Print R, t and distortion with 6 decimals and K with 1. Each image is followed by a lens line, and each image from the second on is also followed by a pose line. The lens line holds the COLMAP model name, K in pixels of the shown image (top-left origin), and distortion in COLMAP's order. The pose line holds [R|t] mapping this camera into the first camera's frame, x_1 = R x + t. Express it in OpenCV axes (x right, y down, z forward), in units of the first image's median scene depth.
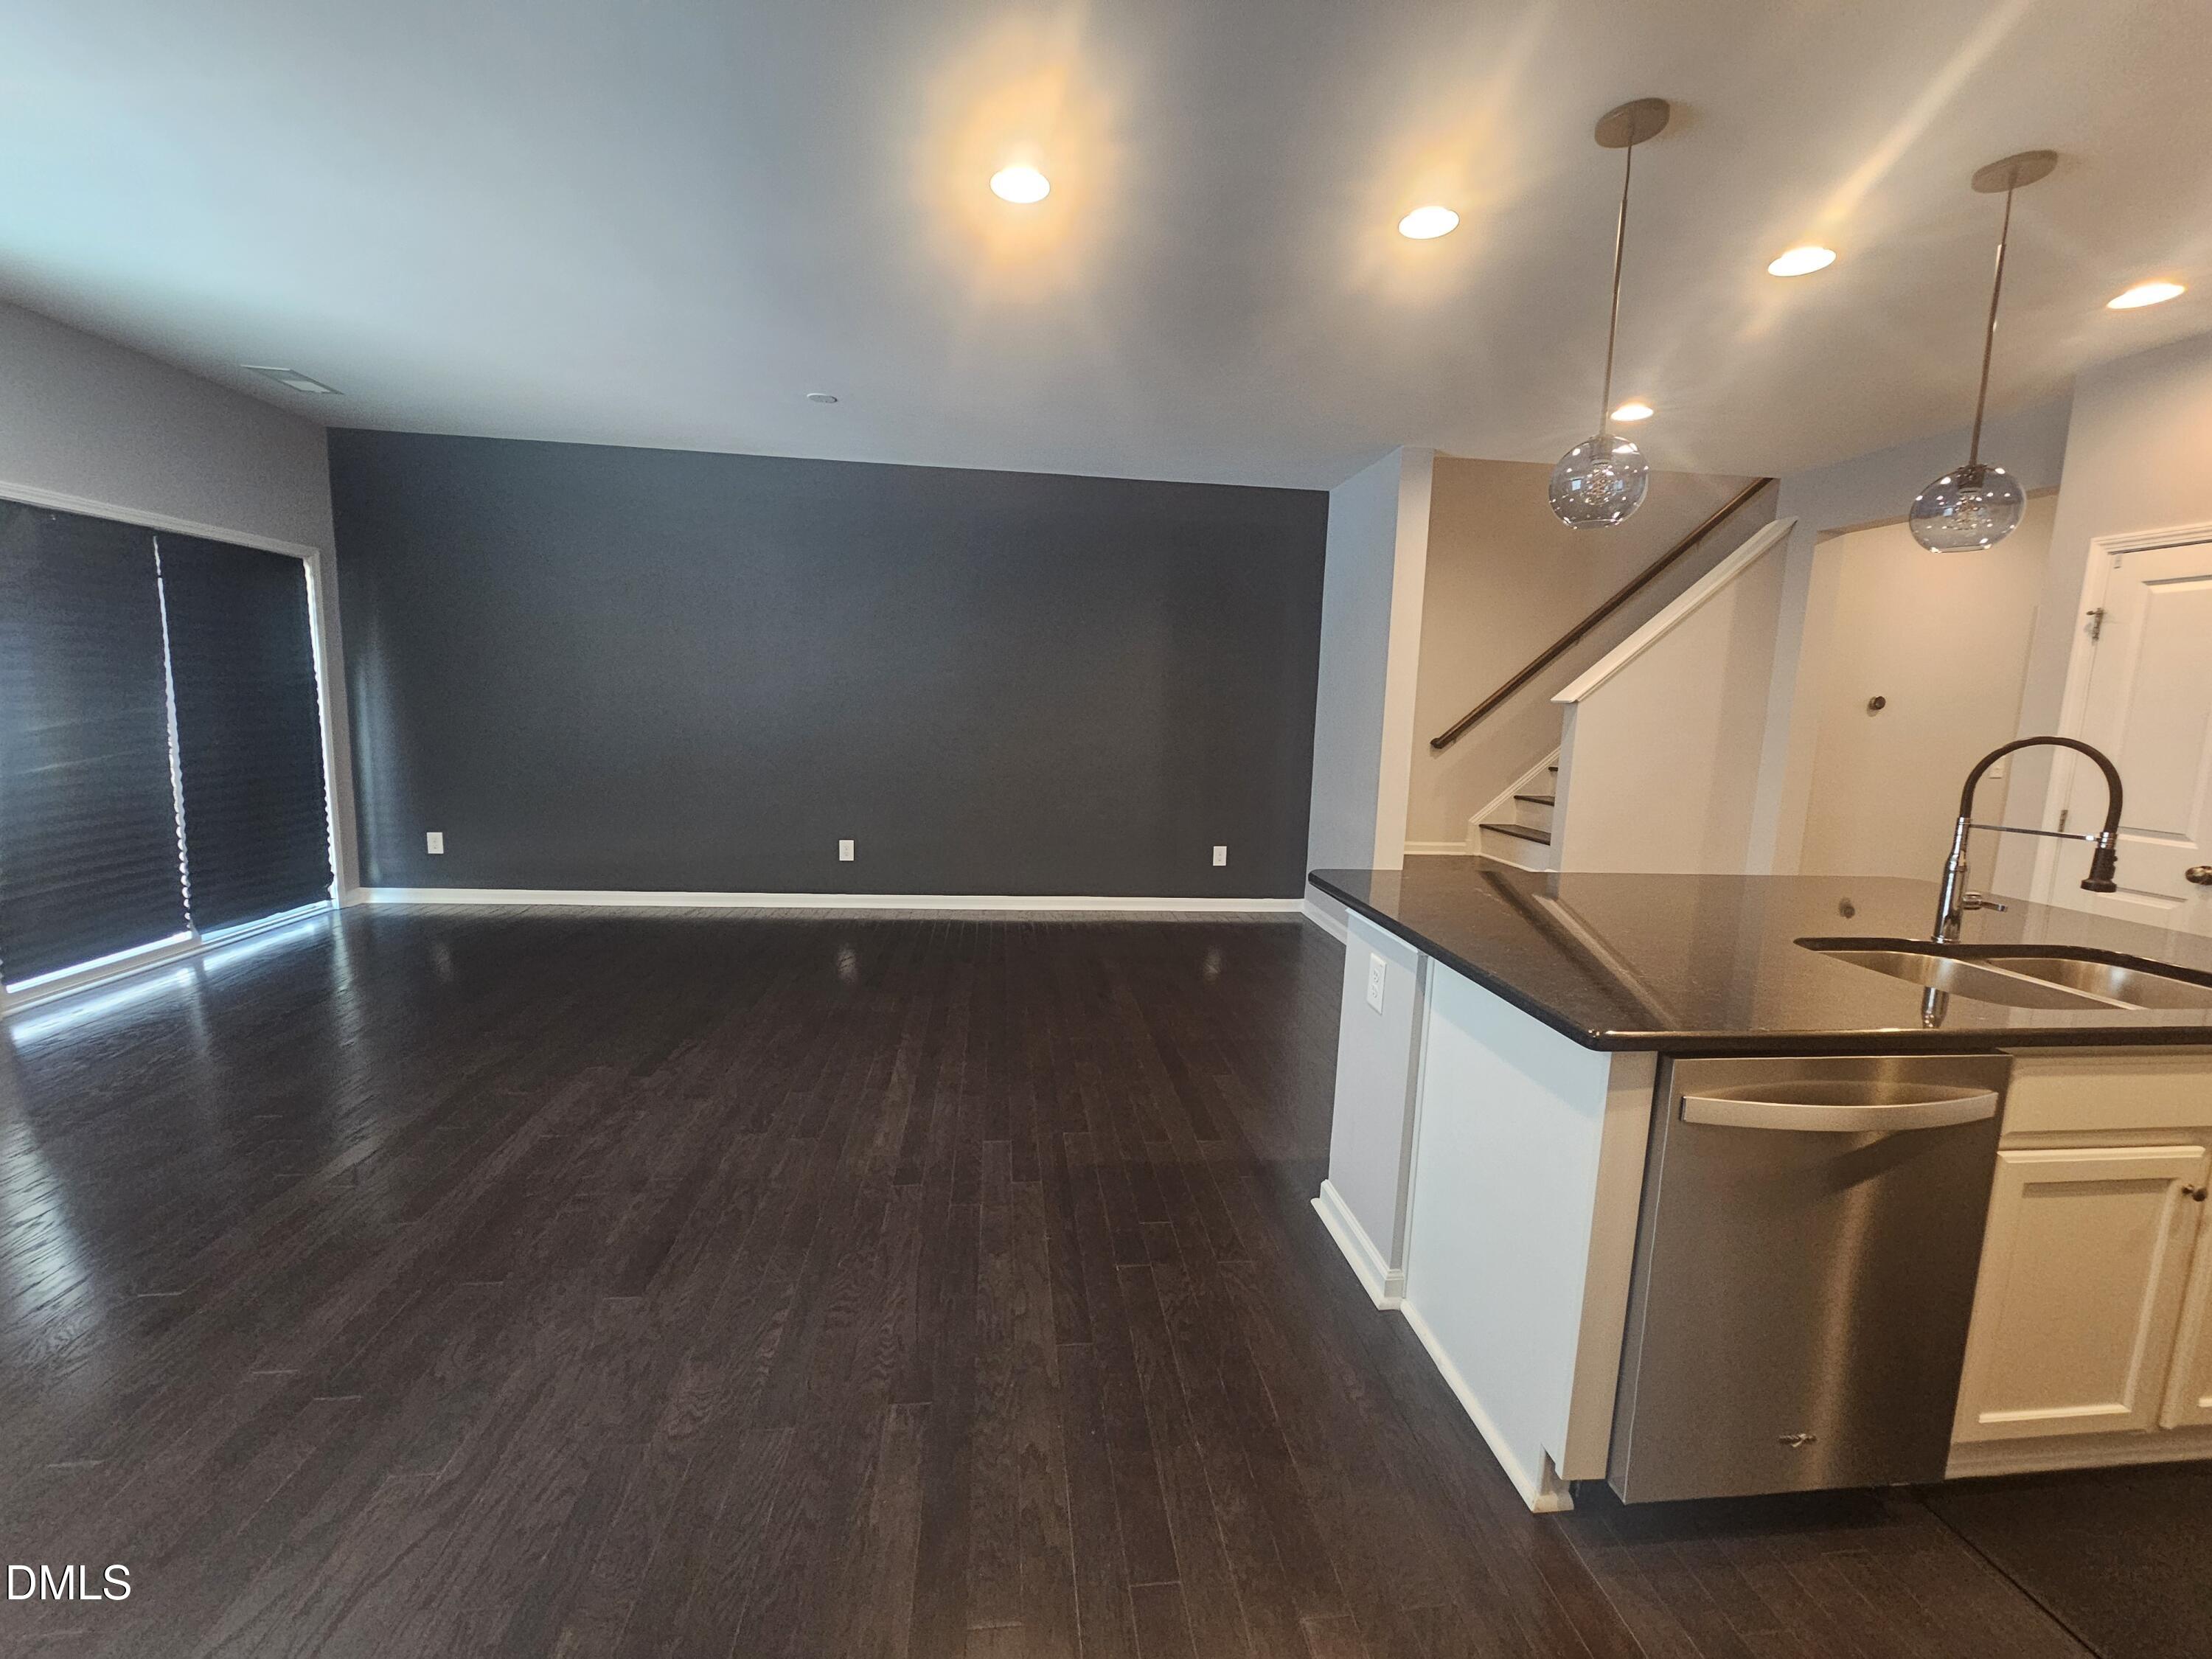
lens RADIAL K [[914.5, 0, 1113.1], [0, 914.5, 824.8], [0, 0, 1]] dist [0.001996, -0.000250]
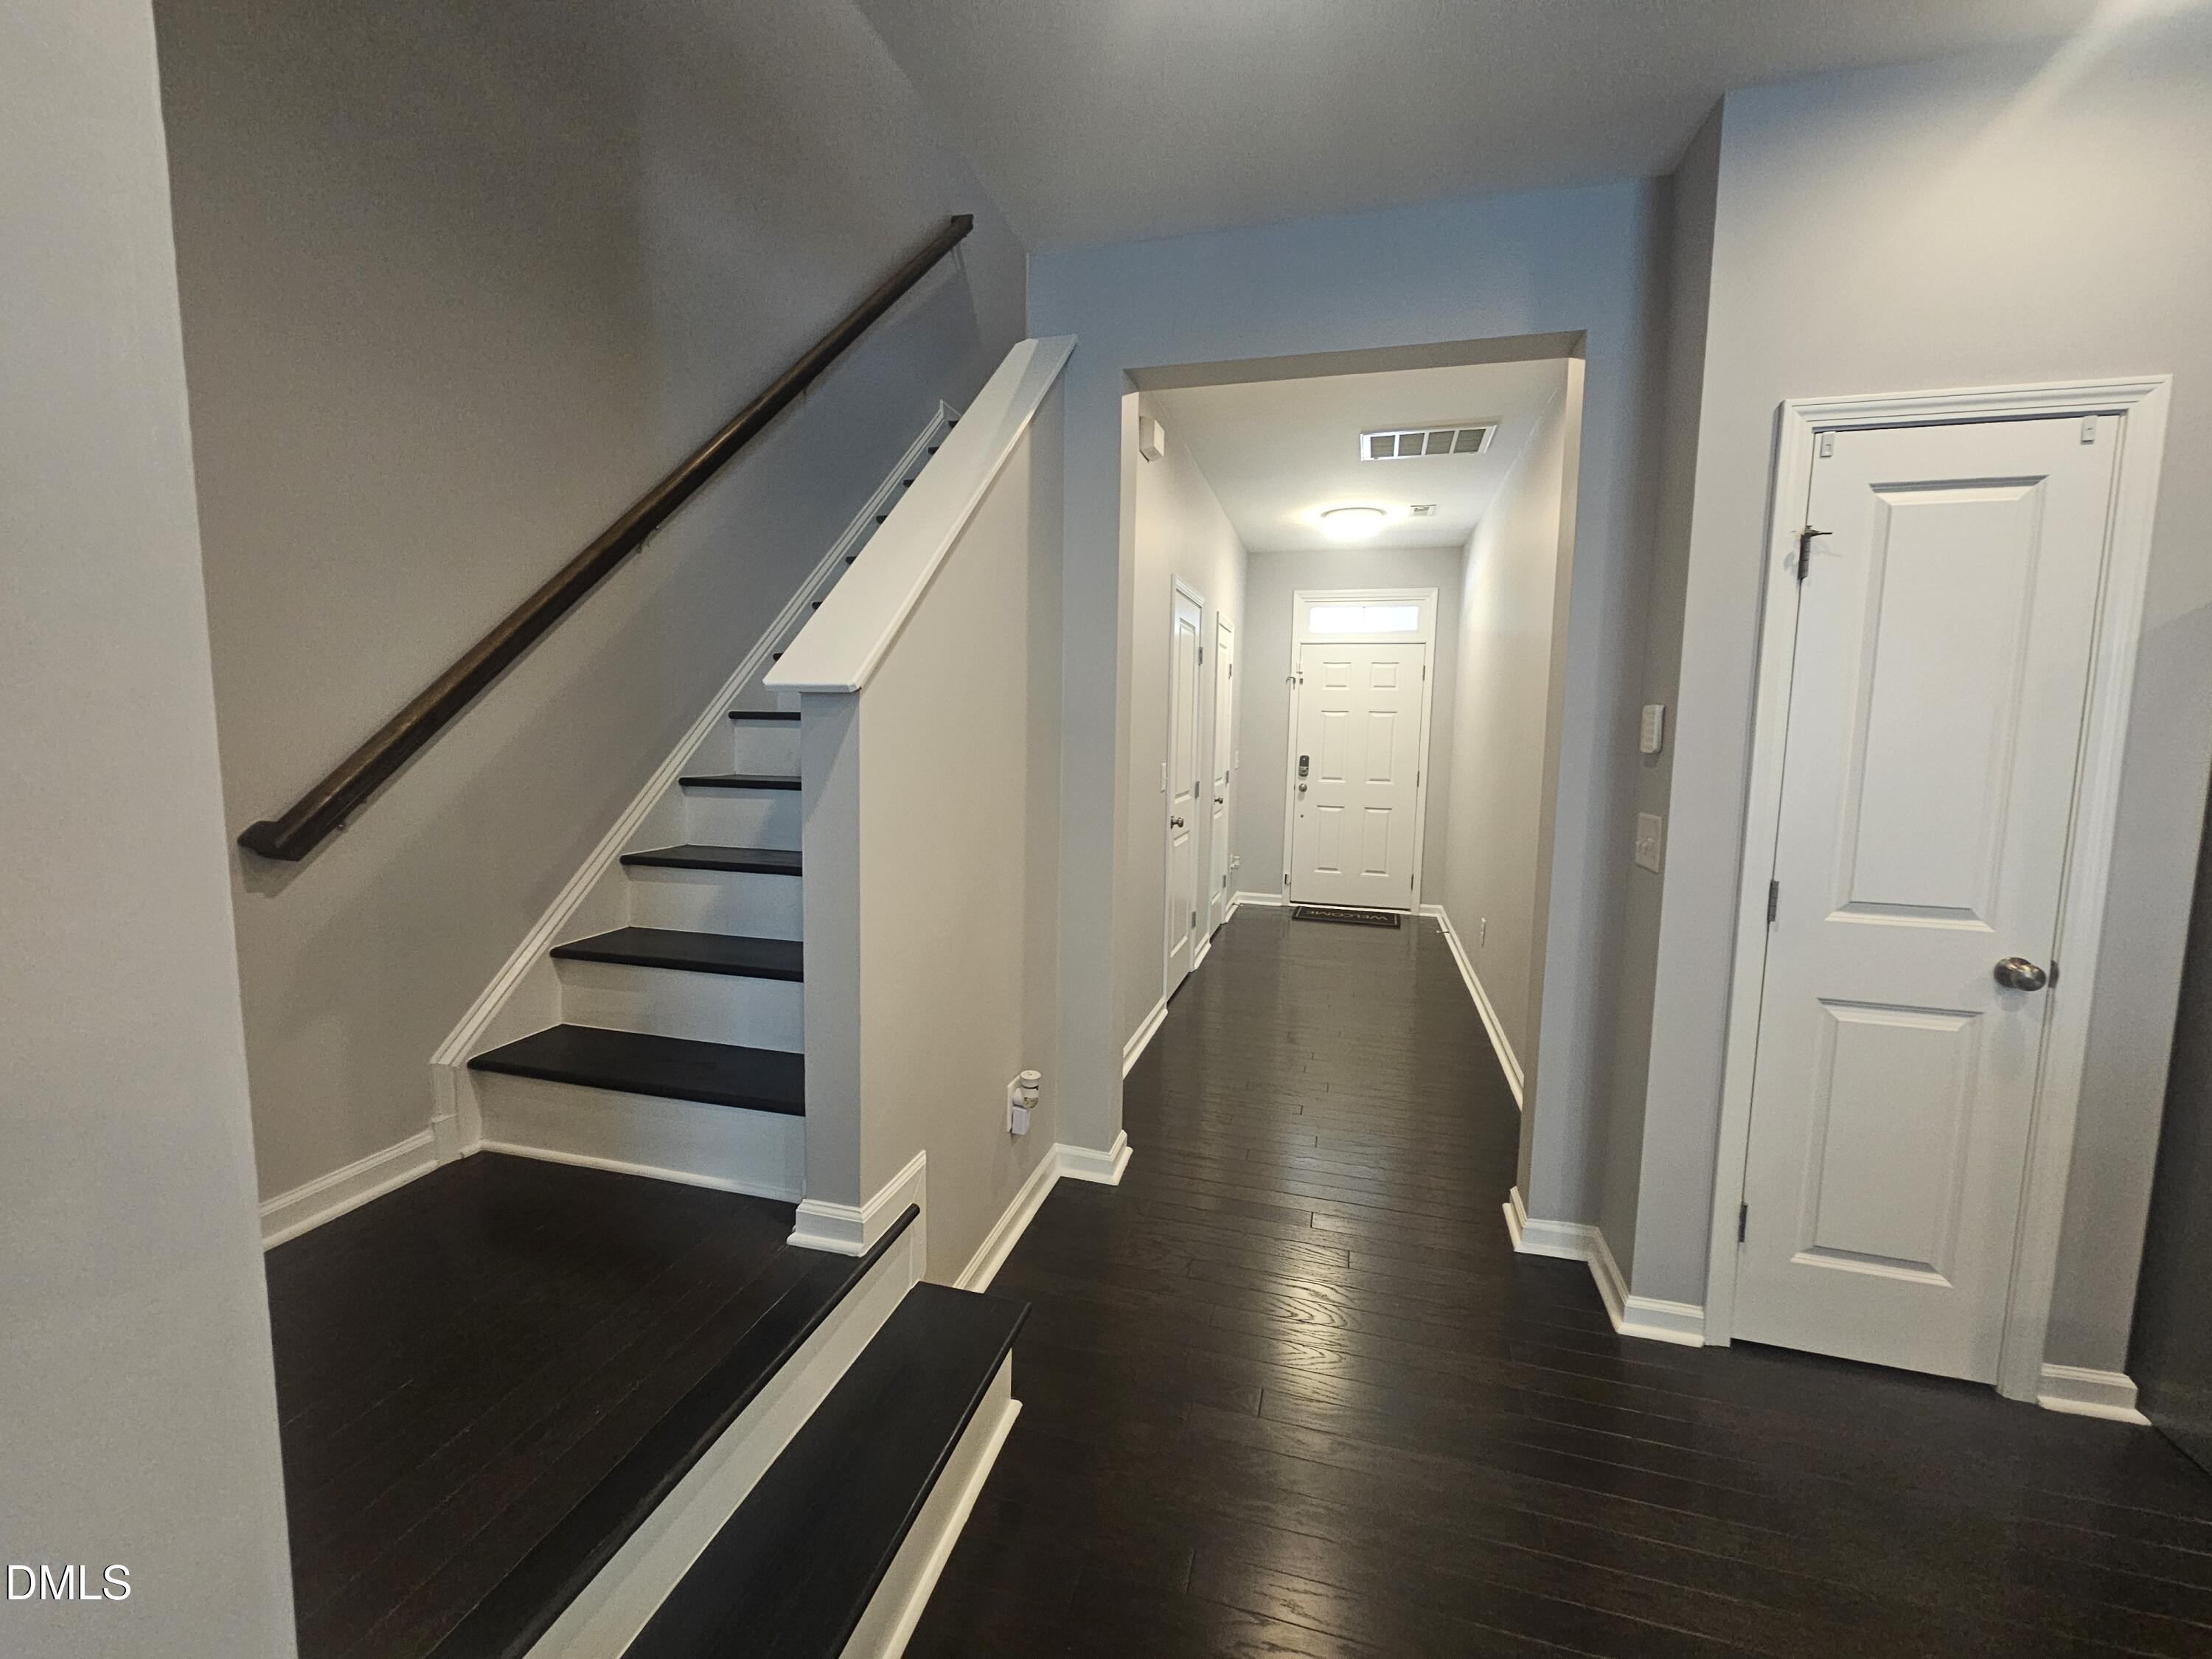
lens RADIAL K [[914.5, 0, 1094.5], [0, 914.5, 829.5], [0, 0, 1]] dist [0.001996, -0.000250]
pose [[0.394592, -0.122627, 0.910637, 0.199766], [0.121076, 0.989352, 0.080763, -0.082770], [-0.910845, 0.078387, 0.405237, 0.654865]]
